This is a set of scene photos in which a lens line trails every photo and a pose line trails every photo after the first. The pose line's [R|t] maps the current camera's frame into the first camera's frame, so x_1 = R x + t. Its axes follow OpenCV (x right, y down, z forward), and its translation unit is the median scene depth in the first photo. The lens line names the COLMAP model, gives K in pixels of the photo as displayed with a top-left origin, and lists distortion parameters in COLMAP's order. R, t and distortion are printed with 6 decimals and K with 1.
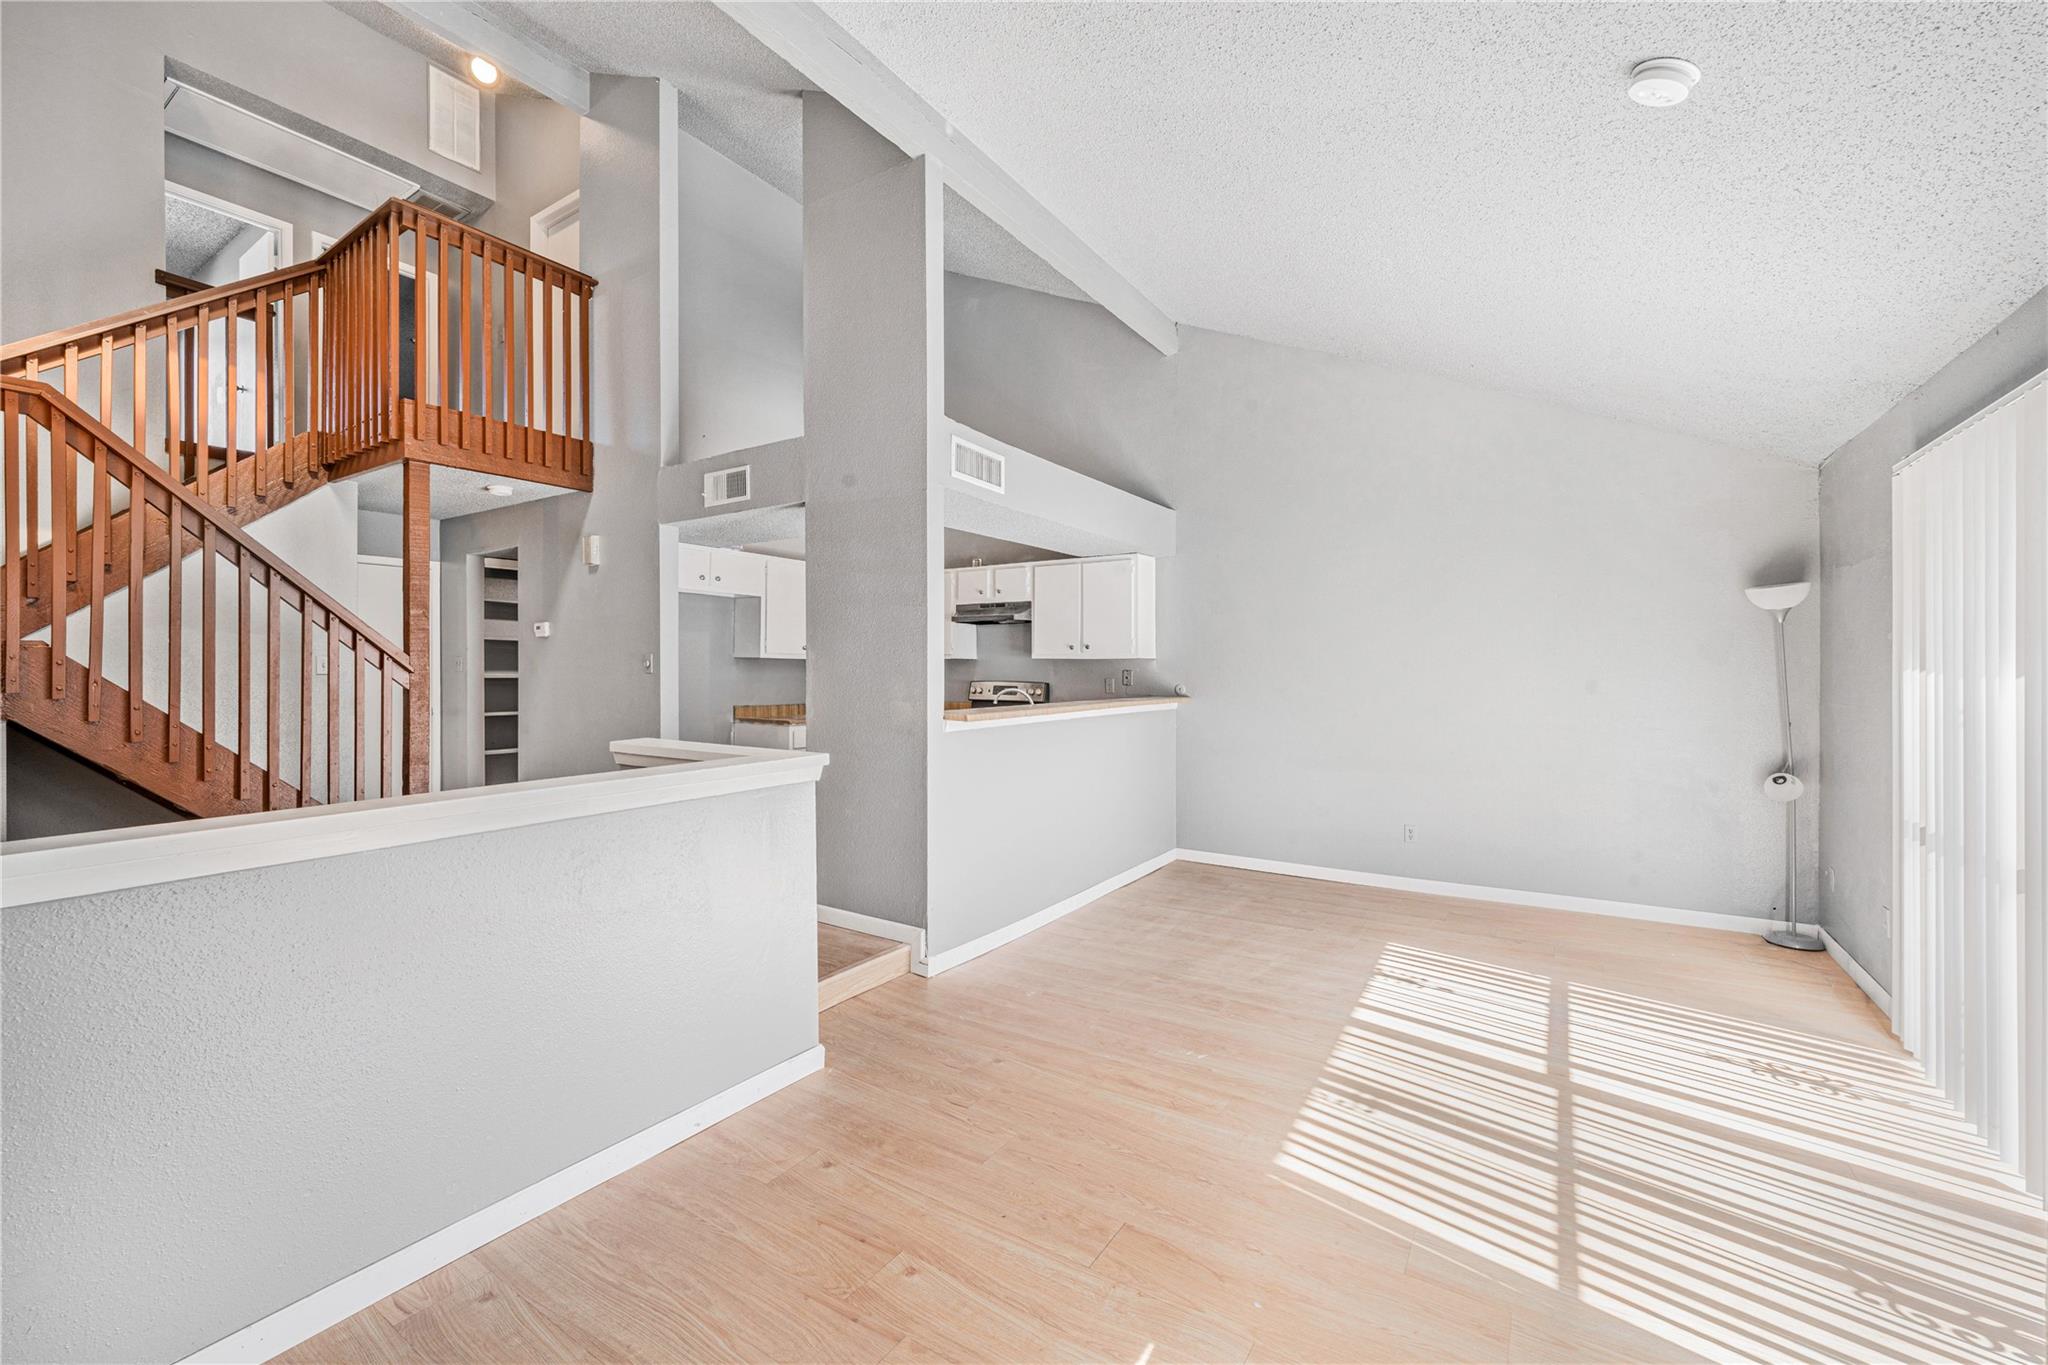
lens RADIAL K [[832.8, 0, 1009.6], [0, 832.8, 667.8], [0, 0, 1]] dist [0.002874, -0.000526]
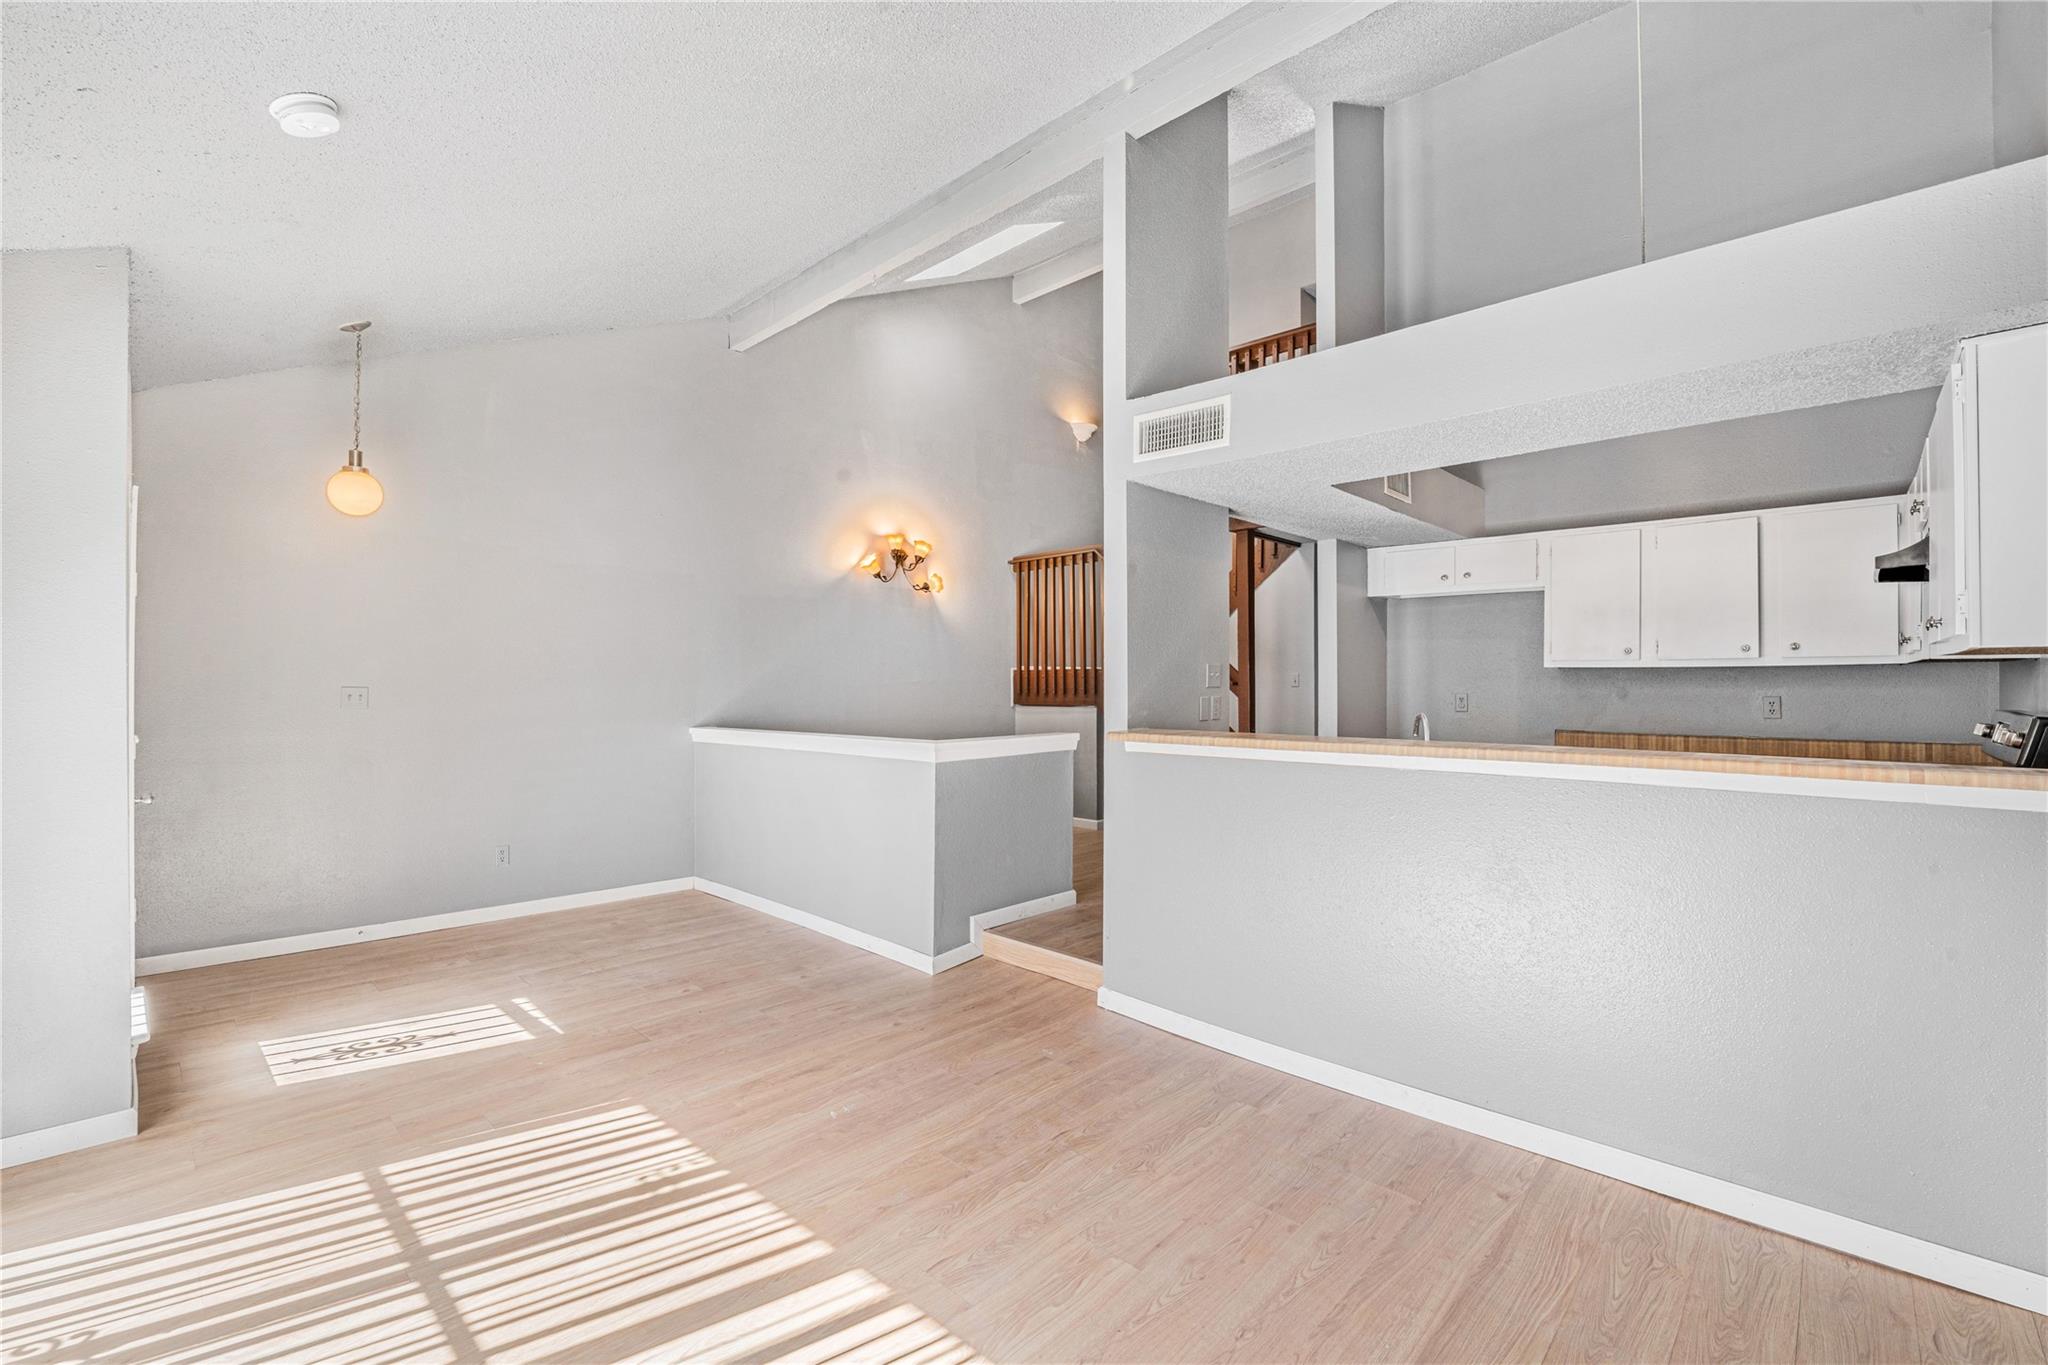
lens RADIAL K [[832.8, 0, 1016.6], [0, 832.8, 675.4], [0, 0, 1]] dist [0.002874, -0.000526]
pose [[-0.163266, -0.008350, -0.986547, 0.936538], [0.005675, 0.999940, -0.009402, 0.001056], [0.986566, -0.007133, -0.163208, 1.154510]]
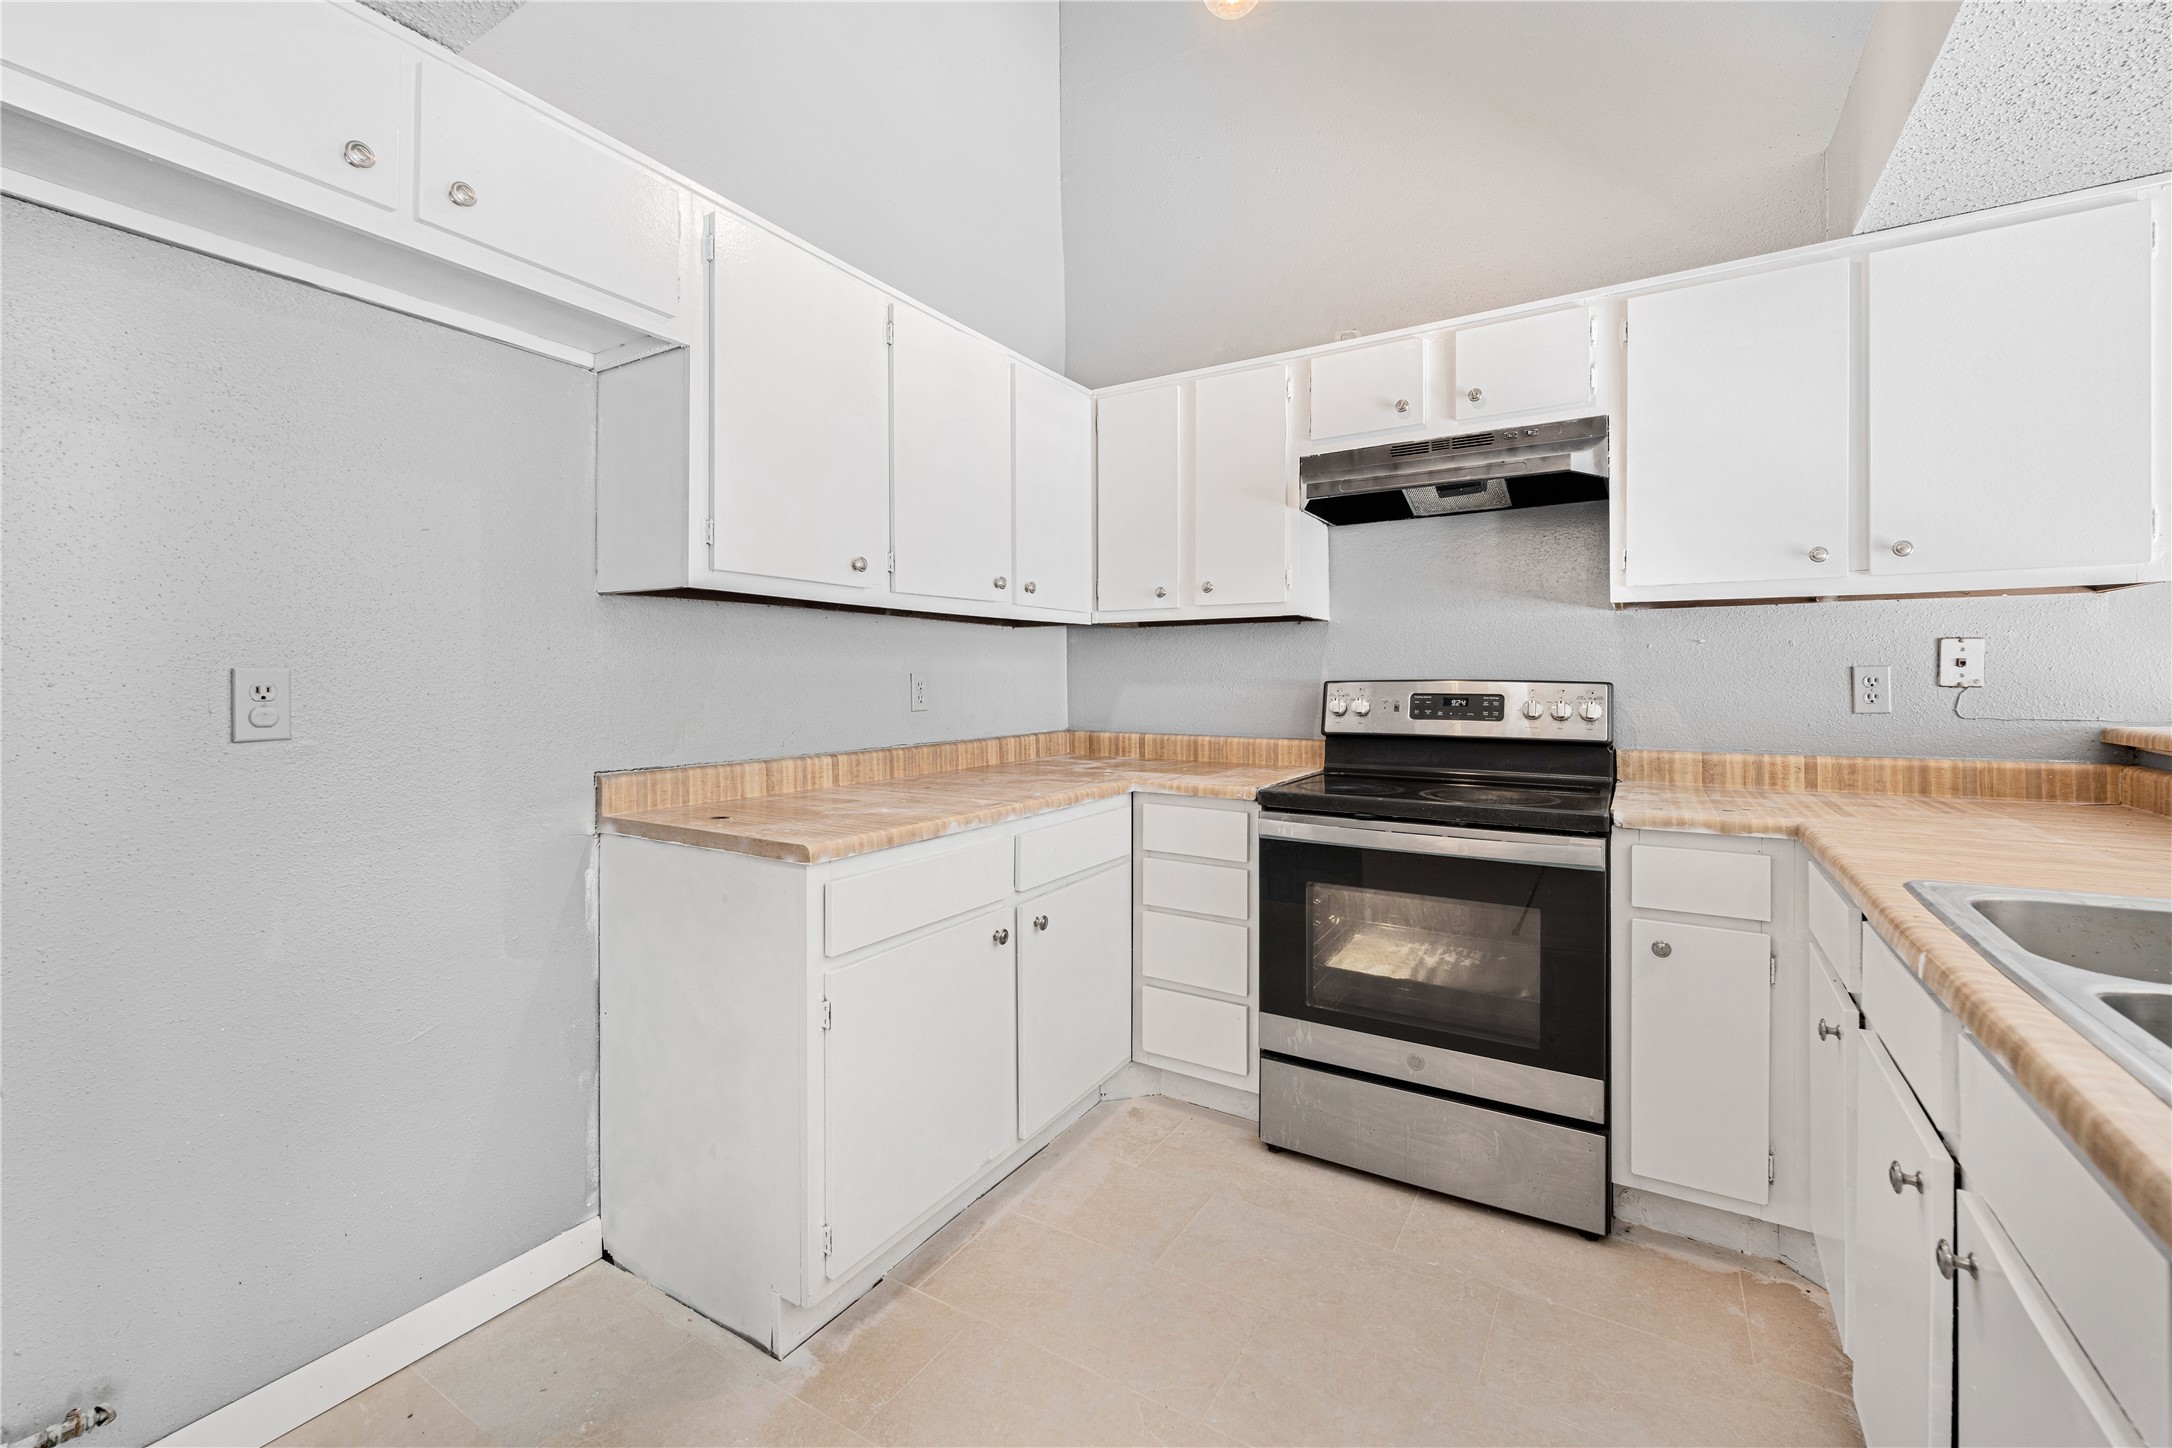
lens RADIAL K [[883.2, 0, 1098.6], [0, 883.2, 682.6], [0, 0, 1]] dist [0.002874, -0.000526]
pose [[0.998754, -0.005404, 0.049619, -0.331307], [0.005067, 0.999963, 0.006902, 0.028732], [-0.049654, -0.006641, 0.998744, 1.274675]]
